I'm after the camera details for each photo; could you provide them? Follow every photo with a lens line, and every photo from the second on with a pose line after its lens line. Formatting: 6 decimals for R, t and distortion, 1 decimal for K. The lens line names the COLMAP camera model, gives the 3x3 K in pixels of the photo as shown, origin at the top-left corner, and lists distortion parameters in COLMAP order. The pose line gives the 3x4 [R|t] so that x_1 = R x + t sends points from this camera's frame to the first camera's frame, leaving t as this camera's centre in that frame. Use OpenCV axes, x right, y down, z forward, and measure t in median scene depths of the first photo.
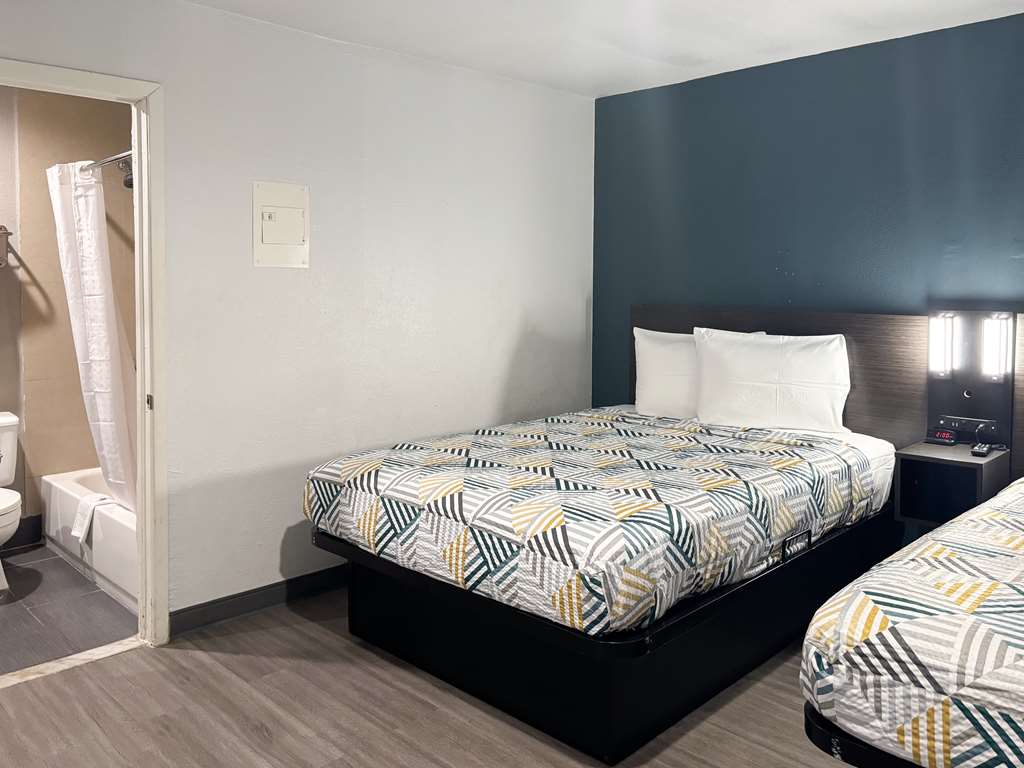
lens RADIAL K [[782.8, 0, 512.0], [0, 782.8, 384.0], [0, 0, 1]] dist [-0.005618, -0.016225]
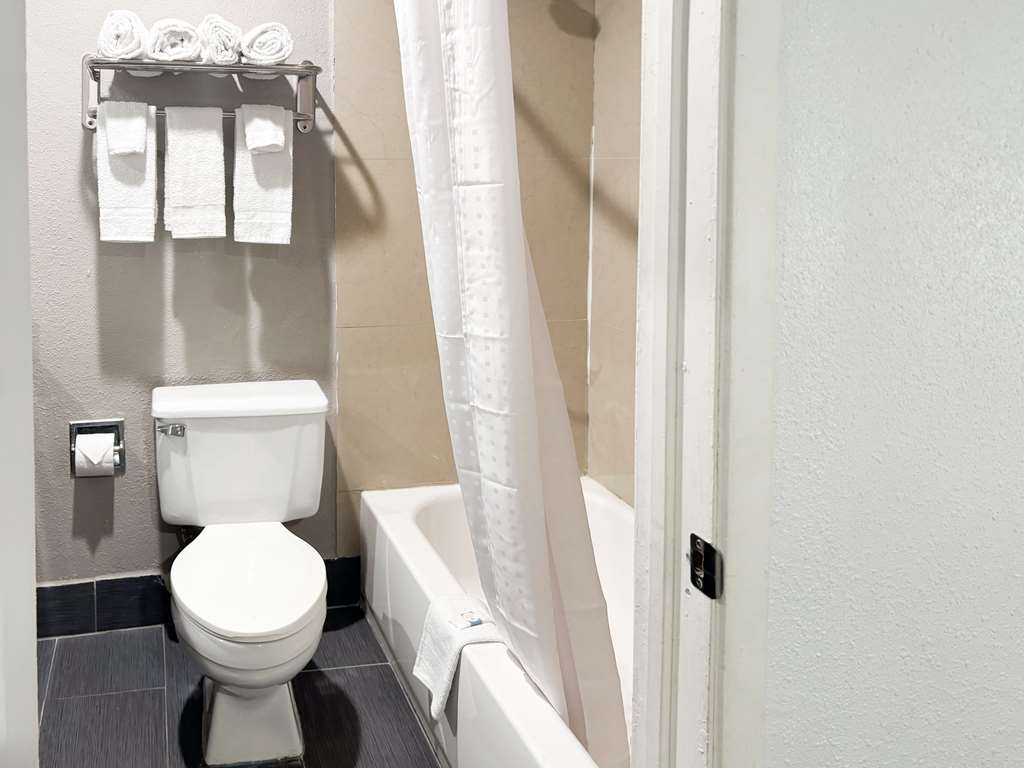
lens RADIAL K [[782.8, 0, 512.0], [0, 782.8, 384.0], [0, 0, 1]] dist [-0.005618, -0.016225]
pose [[0.938104, 0.090361, -0.334358, -0.359741], [-0.042325, 0.988041, 0.148269, -0.068345], [0.343757, -0.124940, 0.930710, 0.585804]]
